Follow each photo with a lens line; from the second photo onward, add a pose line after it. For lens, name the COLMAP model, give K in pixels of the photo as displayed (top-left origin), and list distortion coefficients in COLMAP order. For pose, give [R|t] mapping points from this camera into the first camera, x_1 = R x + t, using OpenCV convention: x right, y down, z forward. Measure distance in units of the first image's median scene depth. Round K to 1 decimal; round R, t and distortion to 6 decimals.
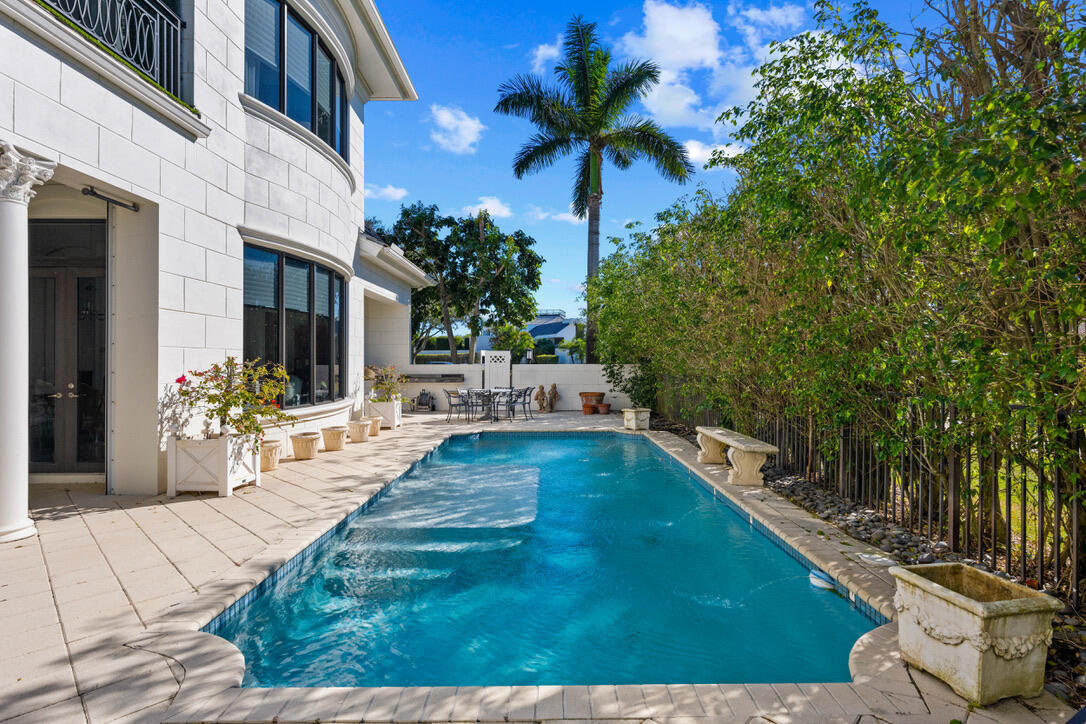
lens RADIAL K [[541.0, 0, 559.1], [0, 541.0, 354.8], [0, 0, 1]] dist [-0.000361, 0.000379]
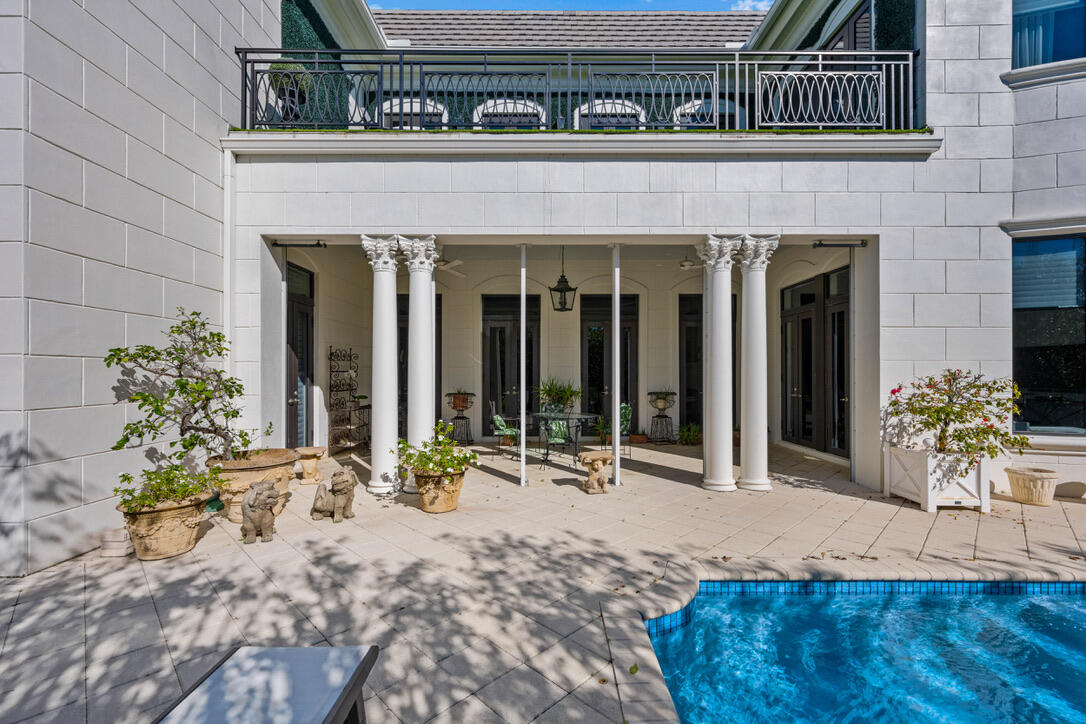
lens RADIAL K [[453.3, 0, 547.3], [0, 453.3, 374.4], [0, 0, 1]] dist [0.000471, 0.000070]
pose [[-0.016063, -0.009157, -0.999829, 0.134833], [0.014273, 0.999854, -0.009386, 0.007405], [0.999769, -0.014421, -0.015930, 0.202126]]
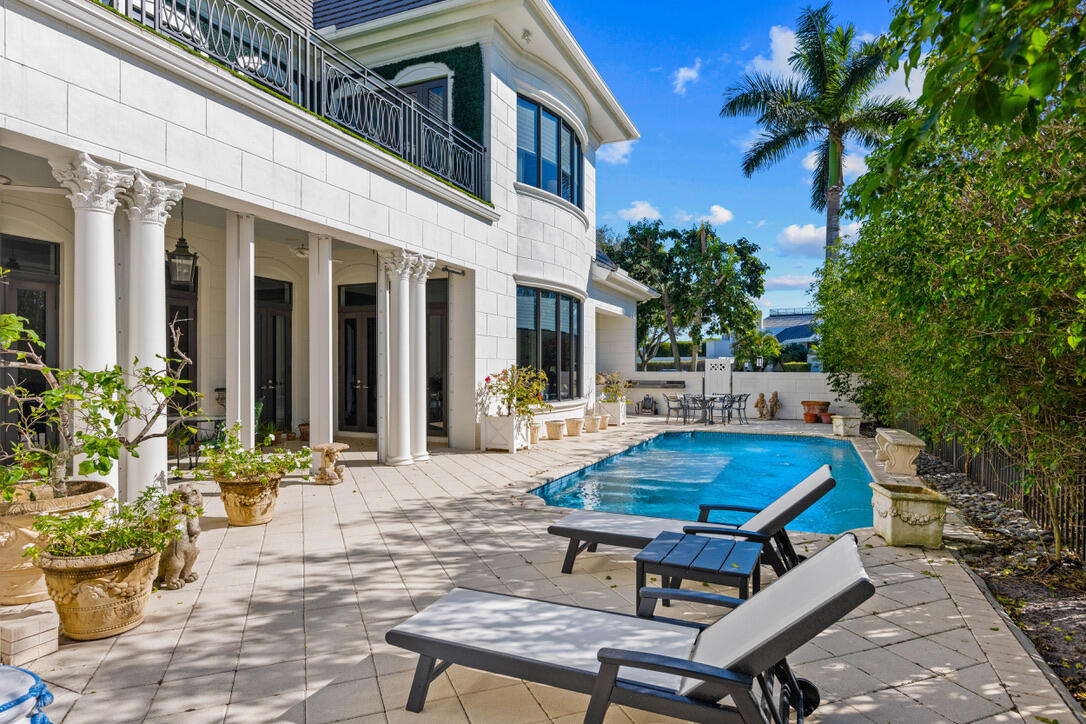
lens RADIAL K [[611.6, 0, 543.0], [0, 611.6, 362.0], [0, 0, 1]] dist [-0.000666, 0.000228]
pose [[0.908245, 0.000360, -0.418438, 0.130839], [-0.000078, 1.000000, 0.000691, -0.003566], [0.418438, -0.000595, 0.908245, -0.362494]]
